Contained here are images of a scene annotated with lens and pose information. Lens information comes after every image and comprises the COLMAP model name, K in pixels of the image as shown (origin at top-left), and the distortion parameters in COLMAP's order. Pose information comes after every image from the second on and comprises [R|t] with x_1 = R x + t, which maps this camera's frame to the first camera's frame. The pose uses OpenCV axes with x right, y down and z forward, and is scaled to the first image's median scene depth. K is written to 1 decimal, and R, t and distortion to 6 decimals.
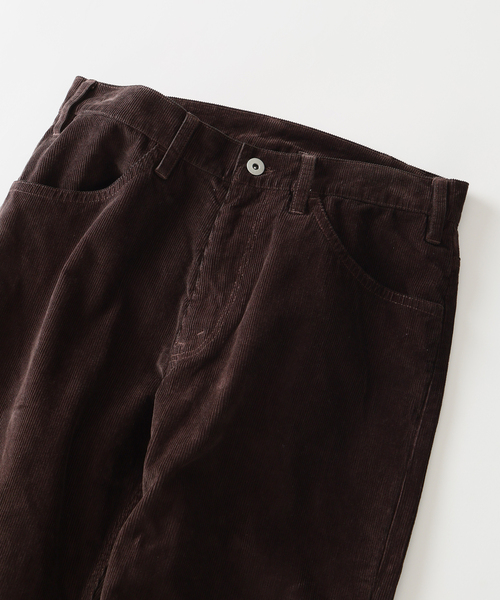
lens RADIAL K [[1311.8, 0, 250.0], [0, 1311.8, 300.0], [0, 0, 1]] dist [0.037293, 0.282777]
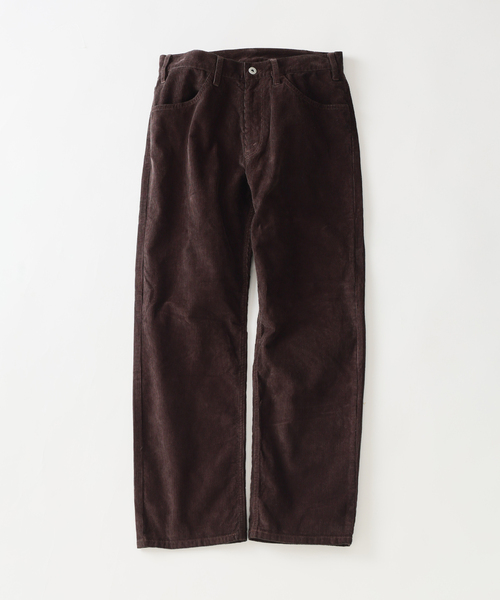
lens RADIAL K [[1305.4, 0, 250.0], [0, 1305.4, 300.0], [0, 0, 1]] dist [0.213579, 0.076422]
pose [[0.951718, -0.293580, 0.089690, -0.330530], [0.289846, 0.955635, 0.052449, 0.163028], [-0.101109, -0.023920, 0.994588, -1.320837]]
